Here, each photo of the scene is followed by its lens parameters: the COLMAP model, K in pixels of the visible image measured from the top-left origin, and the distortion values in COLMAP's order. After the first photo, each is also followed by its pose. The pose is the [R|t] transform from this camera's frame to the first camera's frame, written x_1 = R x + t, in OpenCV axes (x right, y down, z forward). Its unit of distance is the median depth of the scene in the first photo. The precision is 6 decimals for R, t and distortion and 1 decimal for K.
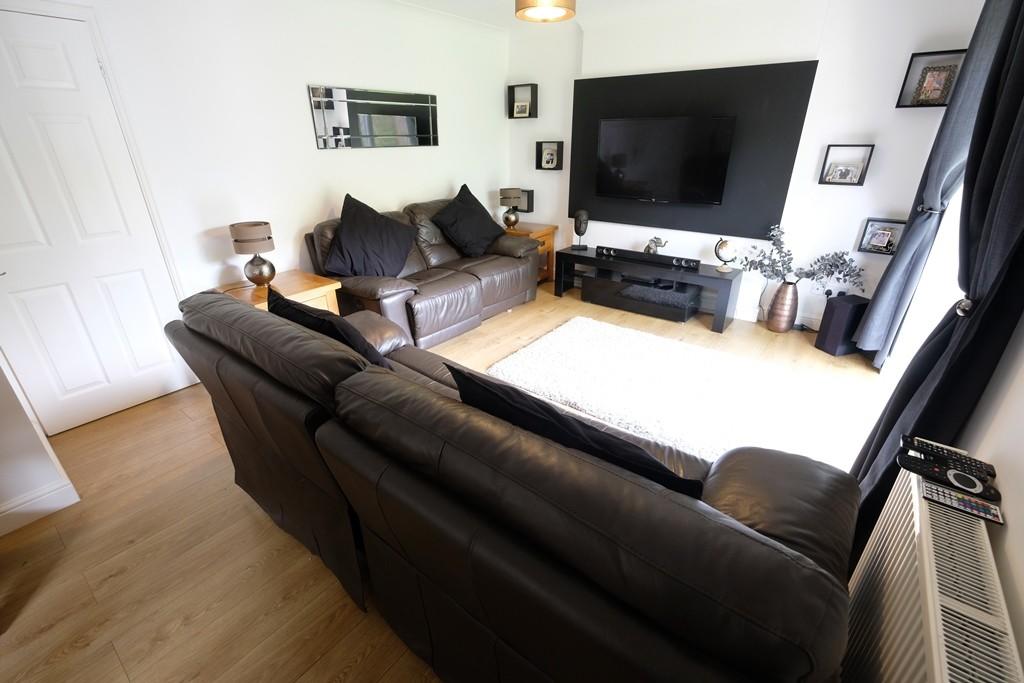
lens RADIAL K [[448.4, 0, 512.0], [0, 448.4, 341.5], [0, 0, 1]] dist [-0.004063, -0.000184]
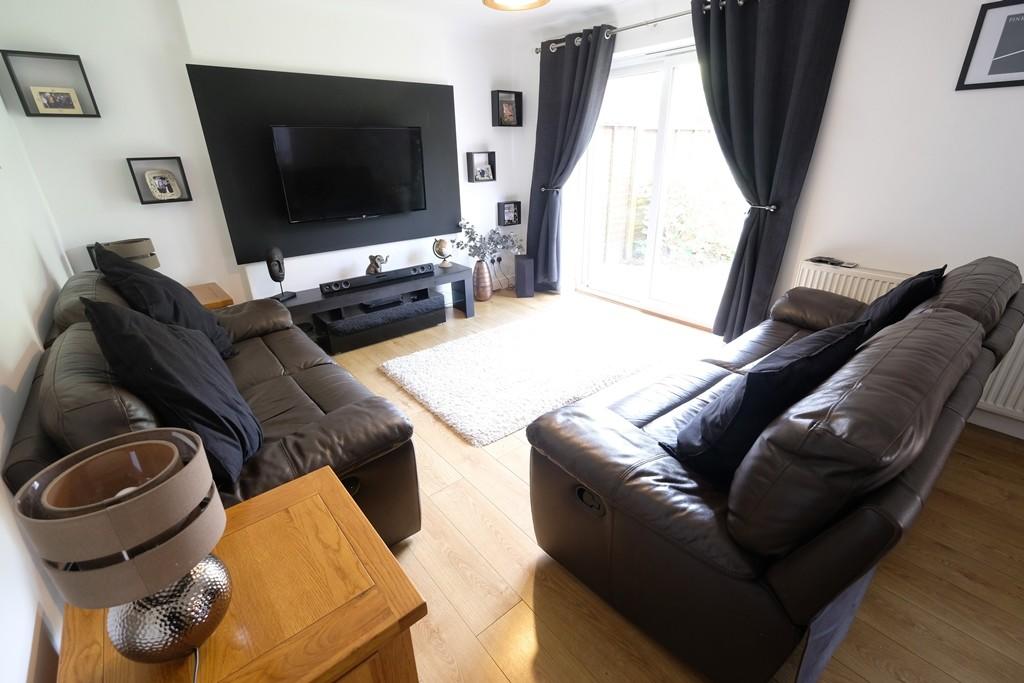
lens RADIAL K [[448.4, 0, 512.0], [0, 448.4, 341.5], [0, 0, 1]] dist [-0.004063, -0.000184]
pose [[0.219727, -0.385321, 0.896241, -0.505371], [0.421510, 0.866012, 0.268985, -0.205756], [-0.879801, 0.318672, 0.352703, 0.476942]]
